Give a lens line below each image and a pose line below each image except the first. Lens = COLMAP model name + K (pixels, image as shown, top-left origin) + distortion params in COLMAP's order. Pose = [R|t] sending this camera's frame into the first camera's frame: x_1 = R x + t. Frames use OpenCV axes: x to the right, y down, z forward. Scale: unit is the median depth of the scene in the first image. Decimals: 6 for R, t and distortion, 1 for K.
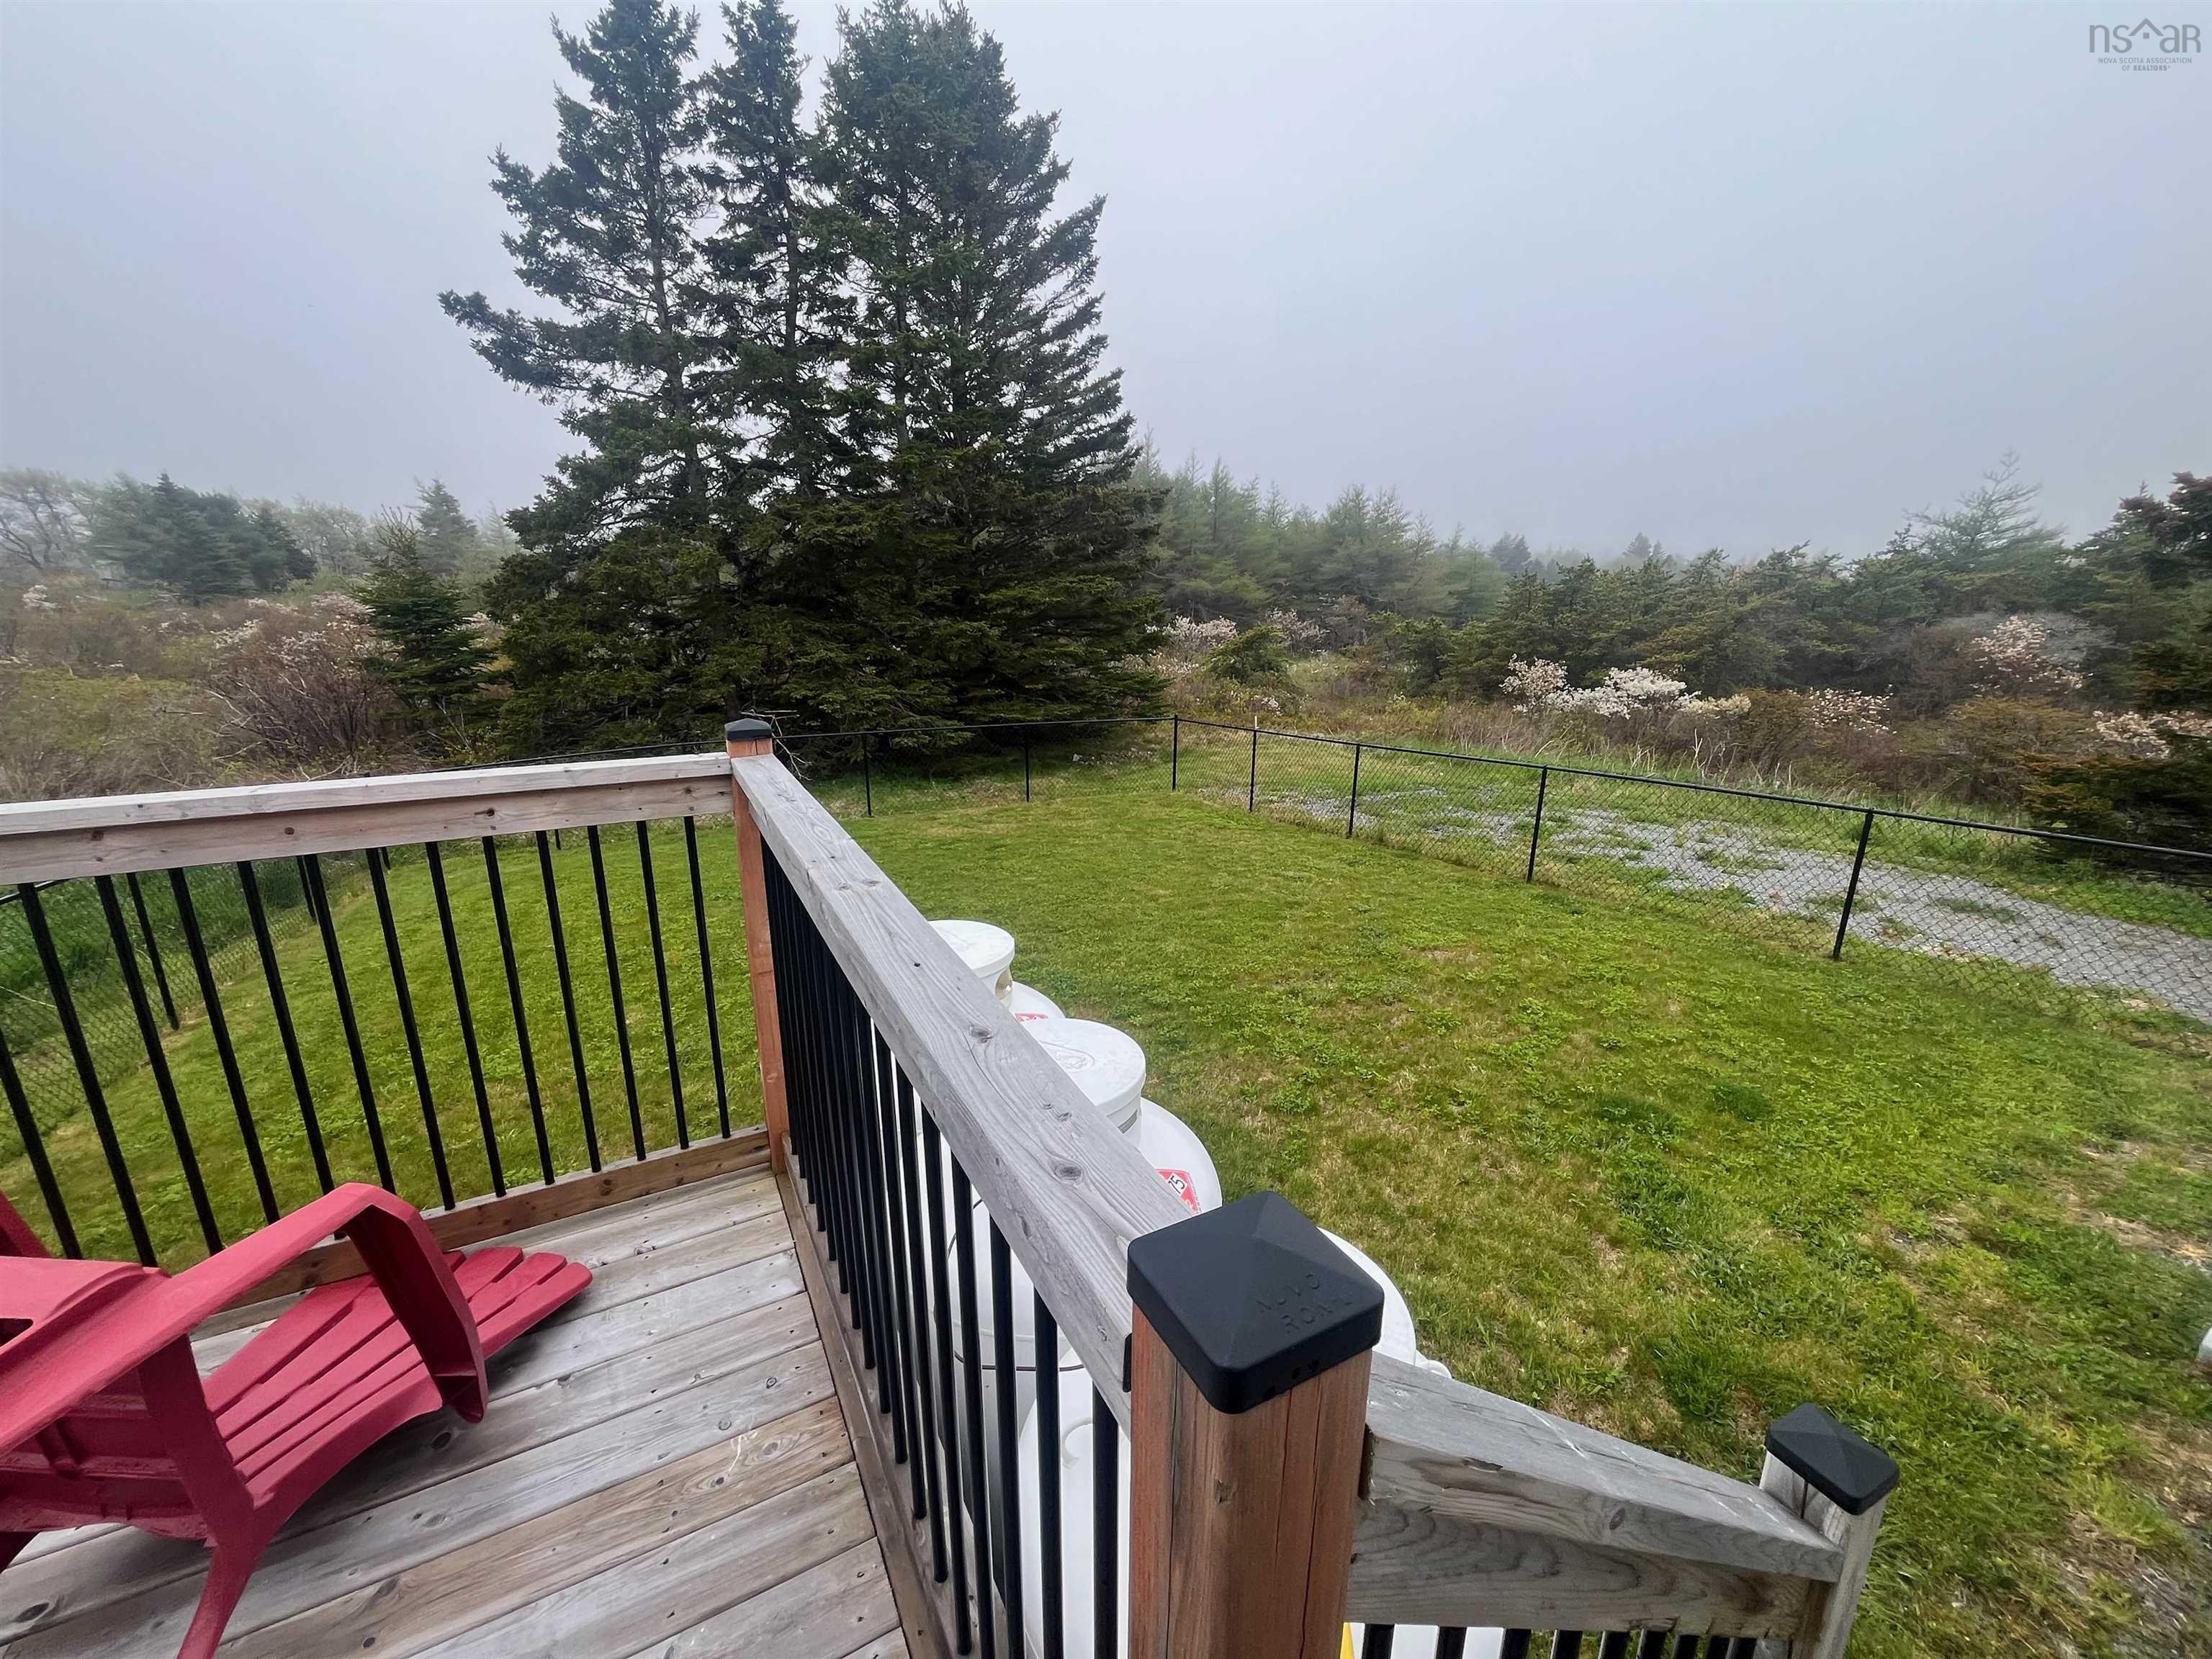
lens RADIAL K [[901.5, 0, 1101.1], [0, 901.5, 821.6], [0, 0, 1]] dist [0.000374, 0.000516]
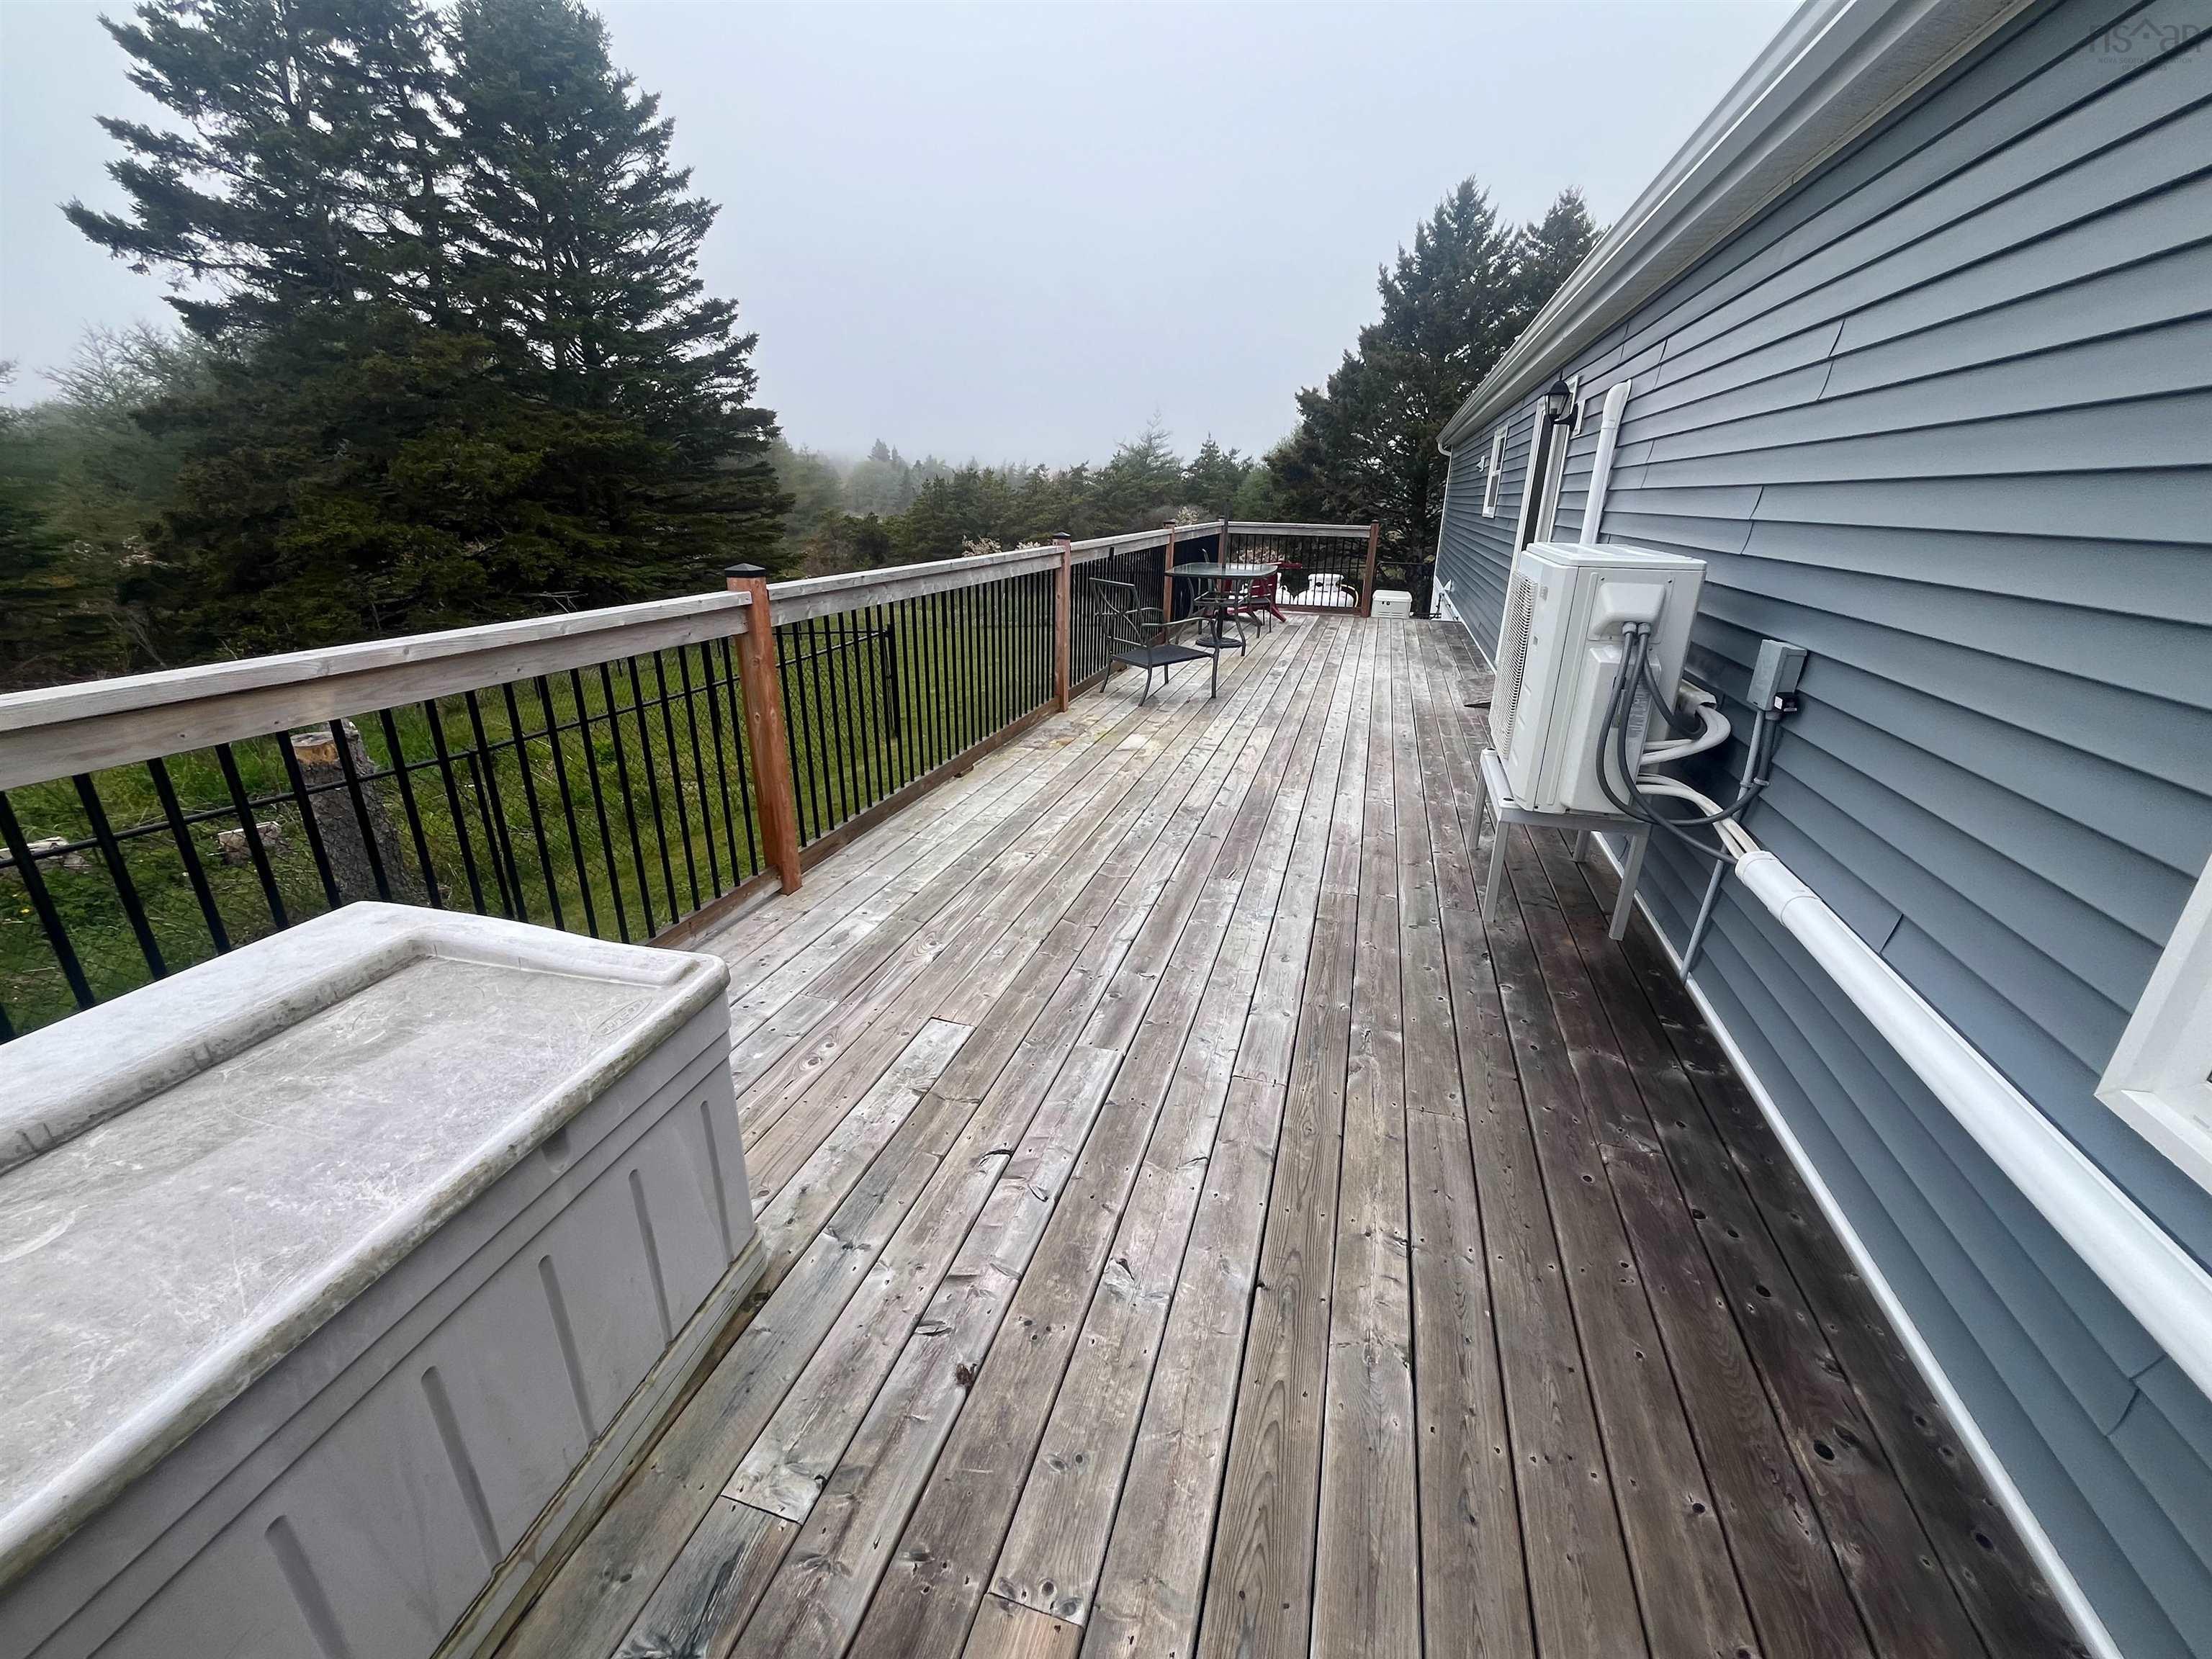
lens RADIAL K [[891.1, 0, 1115.9], [0, 891.1, 823.6], [0, 0, 1]] dist [0.001363, 0.000073]
pose [[0.705551, -0.241907, 0.666092, -0.406877], [0.169189, 0.970253, 0.173159, 0.055499], [-0.688166, -0.009478, 0.725491, -0.209969]]
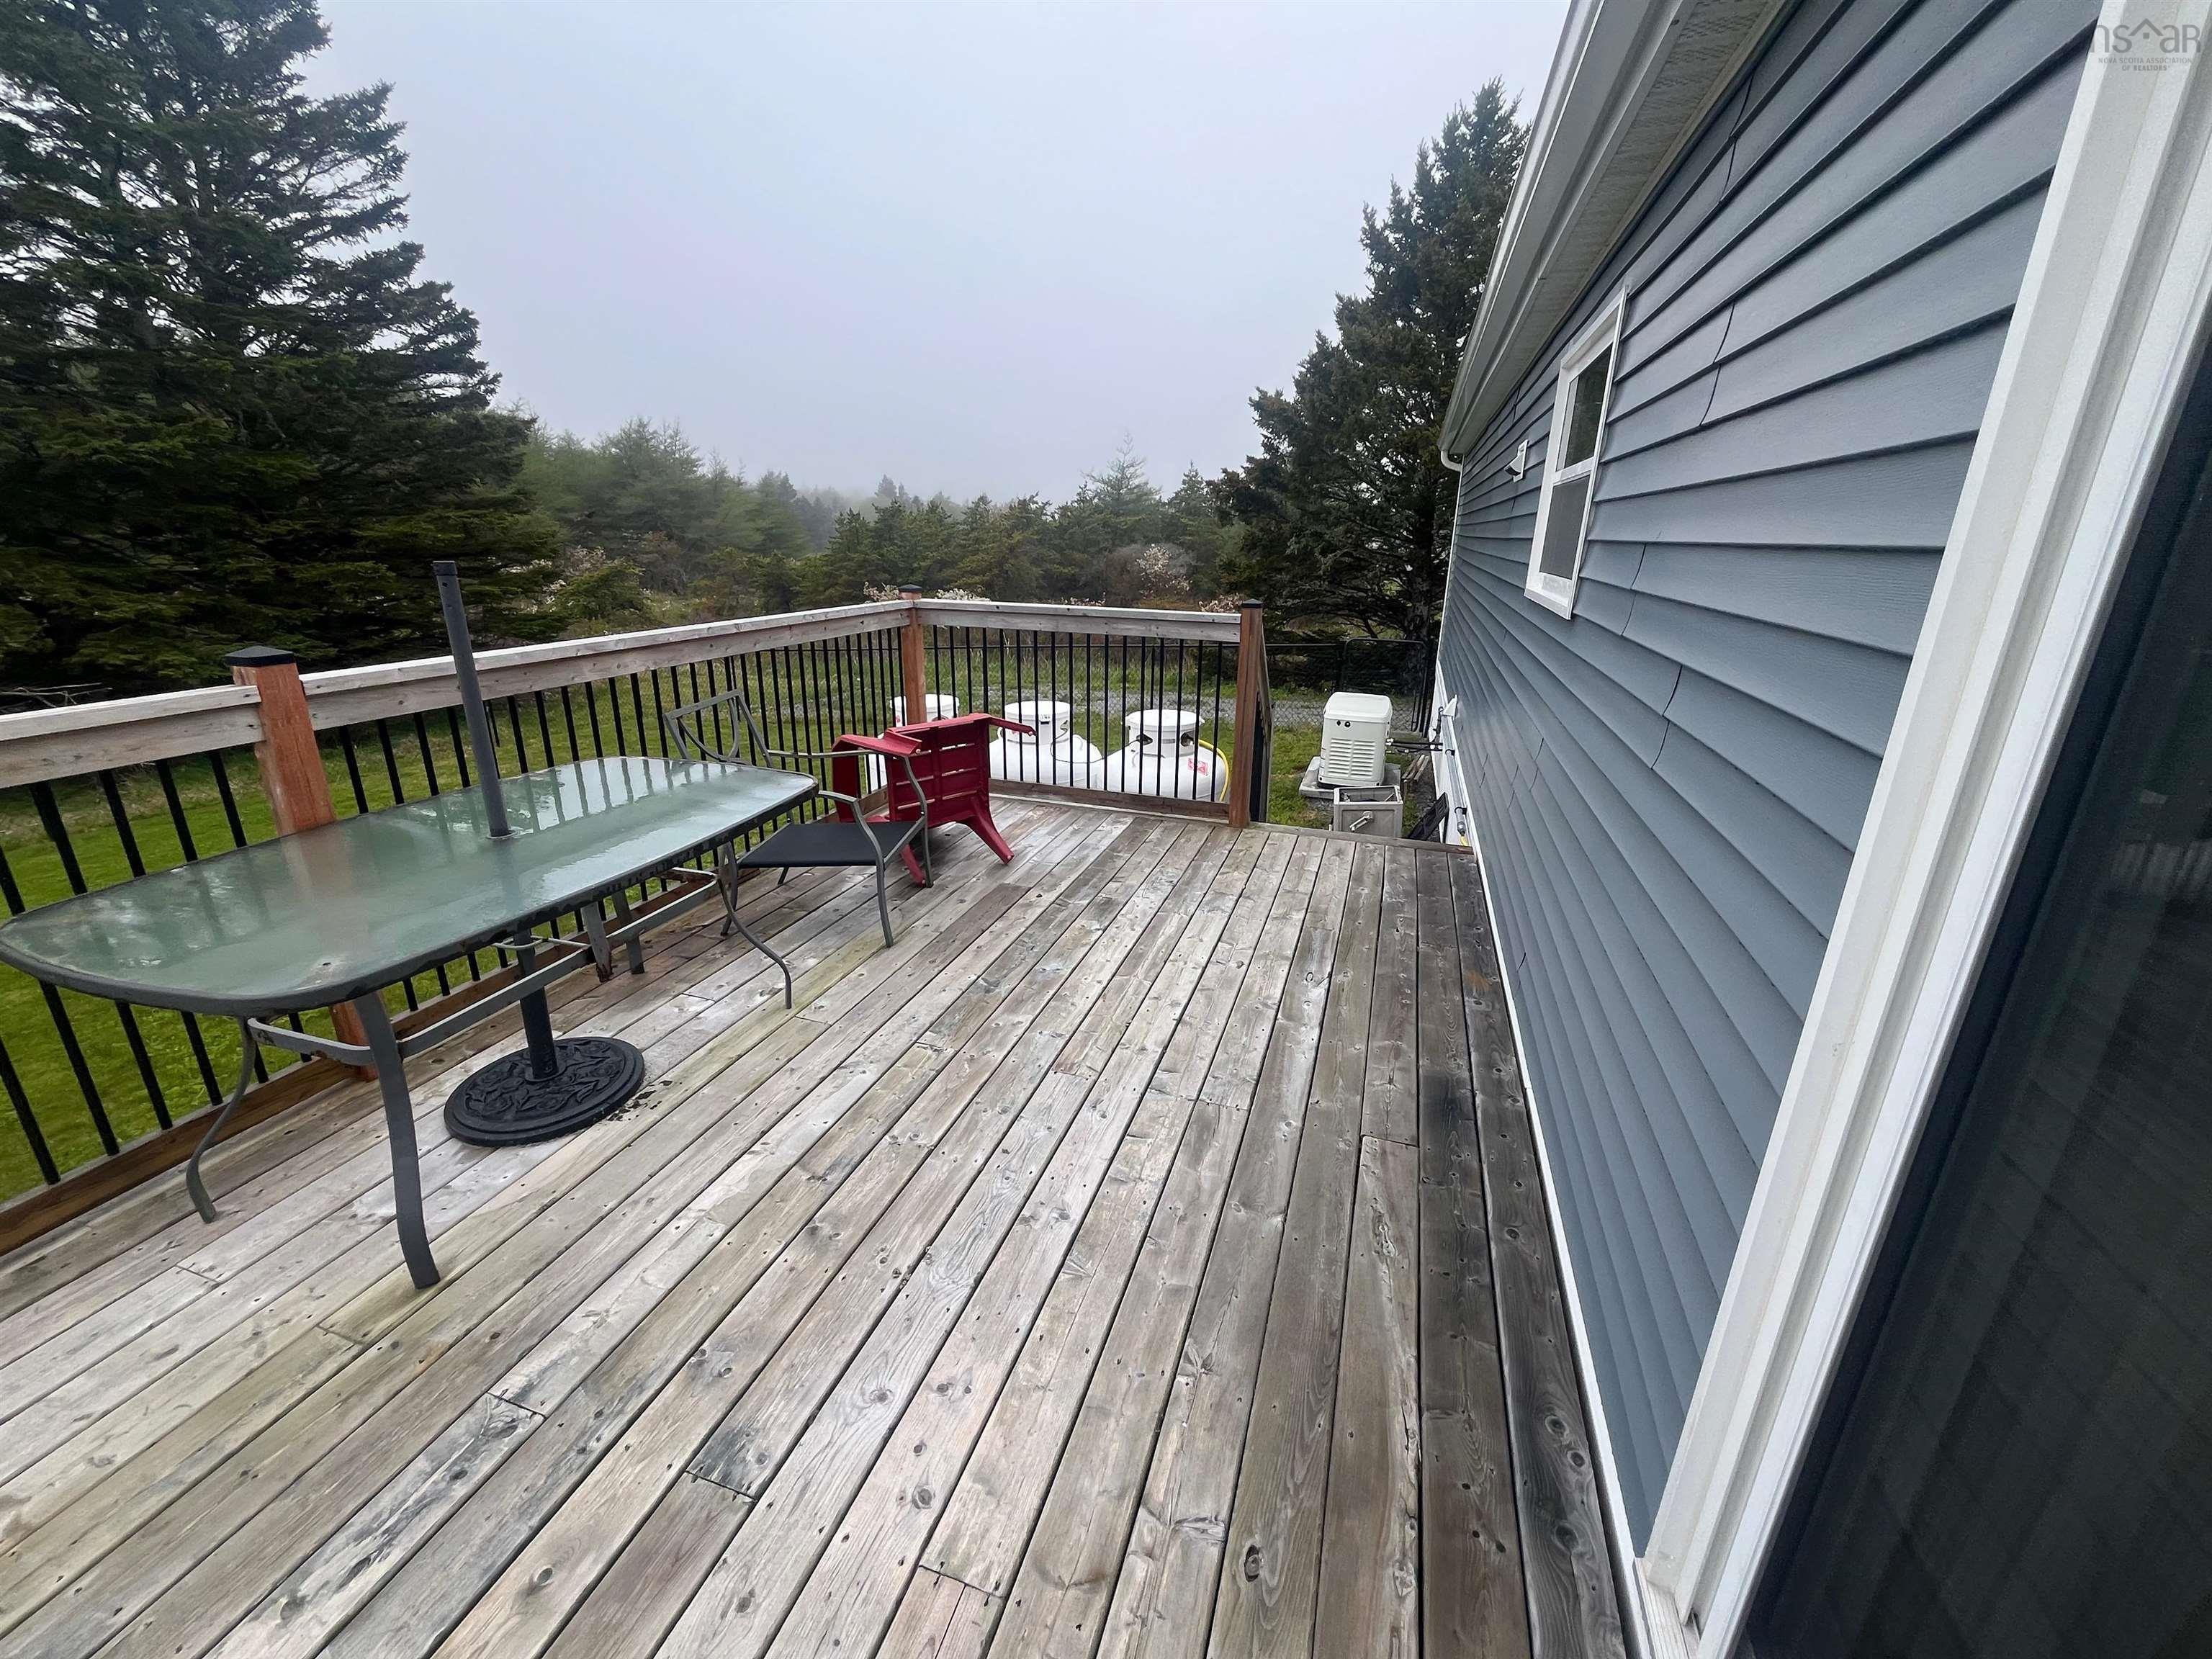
lens RADIAL K [[901.5, 0, 1101.1], [0, 901.5, 821.6], [0, 0, 1]] dist [0.000374, 0.000516]
pose [[0.733476, -0.207231, 0.647354, -0.139758], [0.164714, 0.978194, 0.126513, 0.024167], [-0.659456, 0.013834, 0.751616, -0.093658]]
